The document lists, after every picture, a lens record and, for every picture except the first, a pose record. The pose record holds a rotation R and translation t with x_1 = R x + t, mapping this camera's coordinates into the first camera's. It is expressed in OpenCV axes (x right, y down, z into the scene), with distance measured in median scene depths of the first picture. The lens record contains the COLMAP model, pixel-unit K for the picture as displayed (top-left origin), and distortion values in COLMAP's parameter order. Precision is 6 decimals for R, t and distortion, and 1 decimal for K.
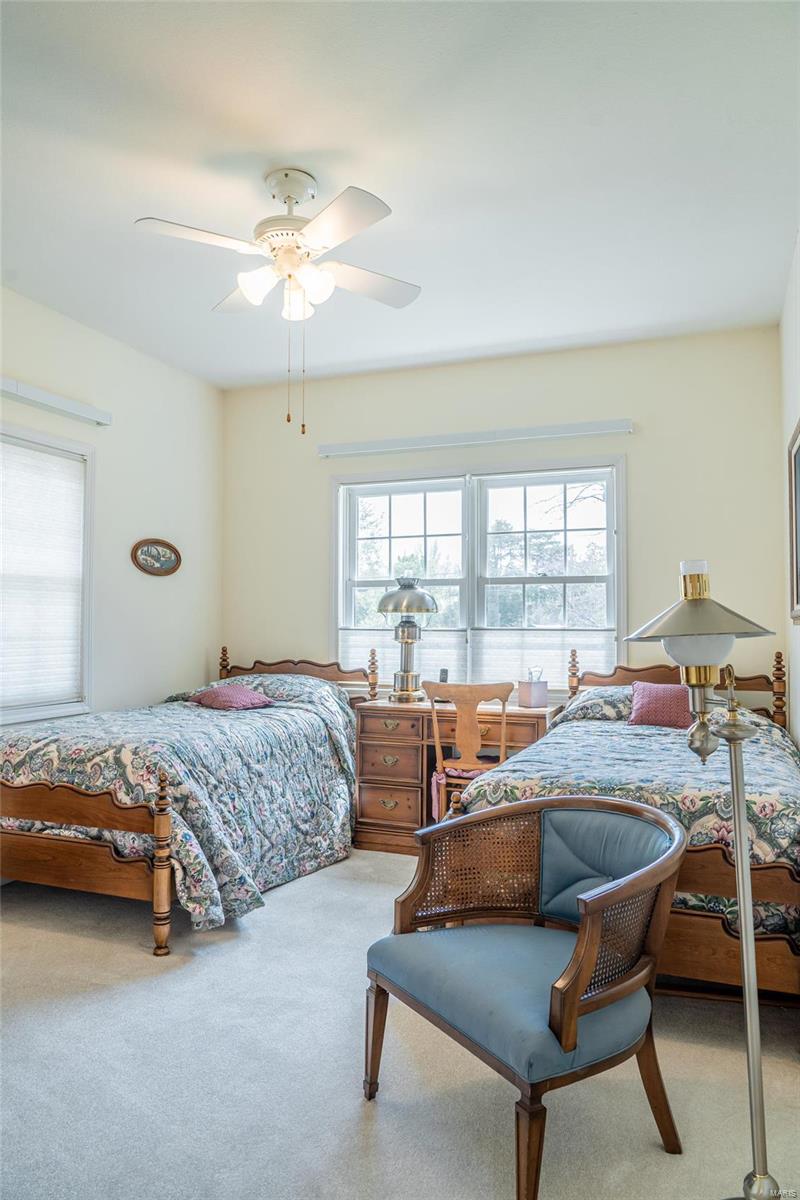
lens RADIAL K [[805.1, 0, 396.7], [0, 805.1, 597.3], [0, 0, 1]] dist [-0.017473, 0.003717]
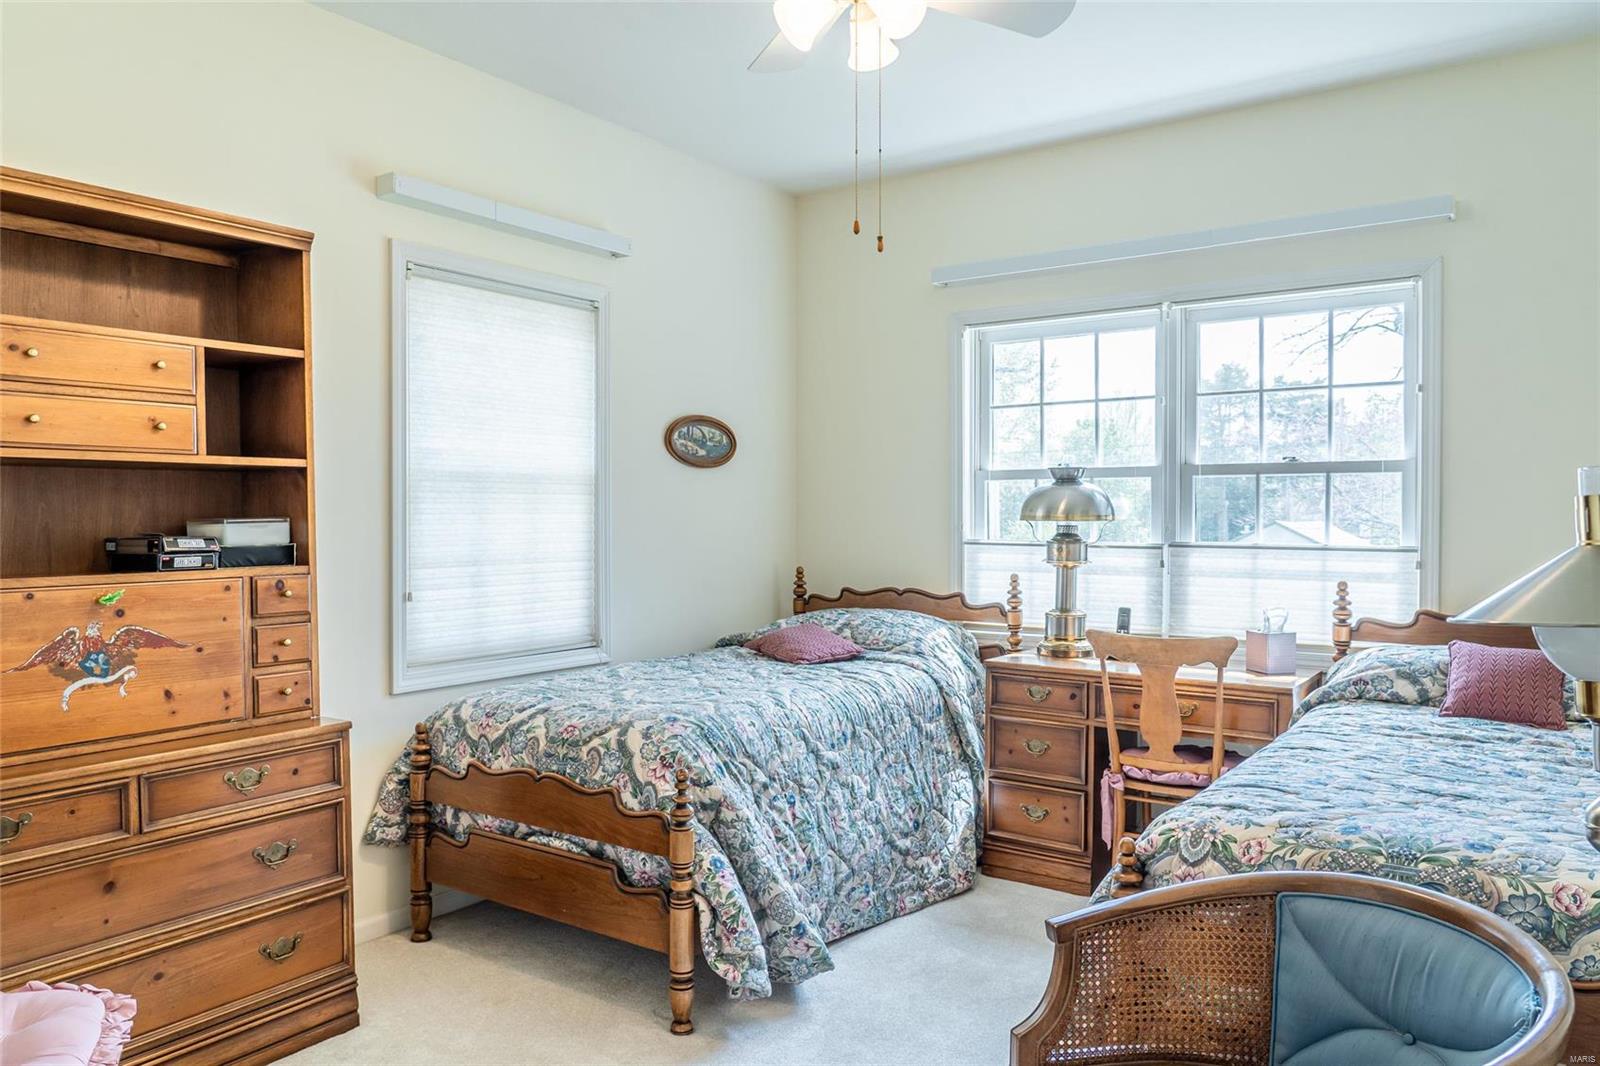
lens RADIAL K [[1096.8, 0, 797.5], [0, 1096.8, 531.9], [0, 0, 1]] dist [-0.024627, 0.009839]
pose [[0.969535, 0.001653, -0.244949, 0.022763], [0.010159, 0.998846, 0.046949, -0.018137], [0.244744, -0.048007, 0.968399, 0.104219]]
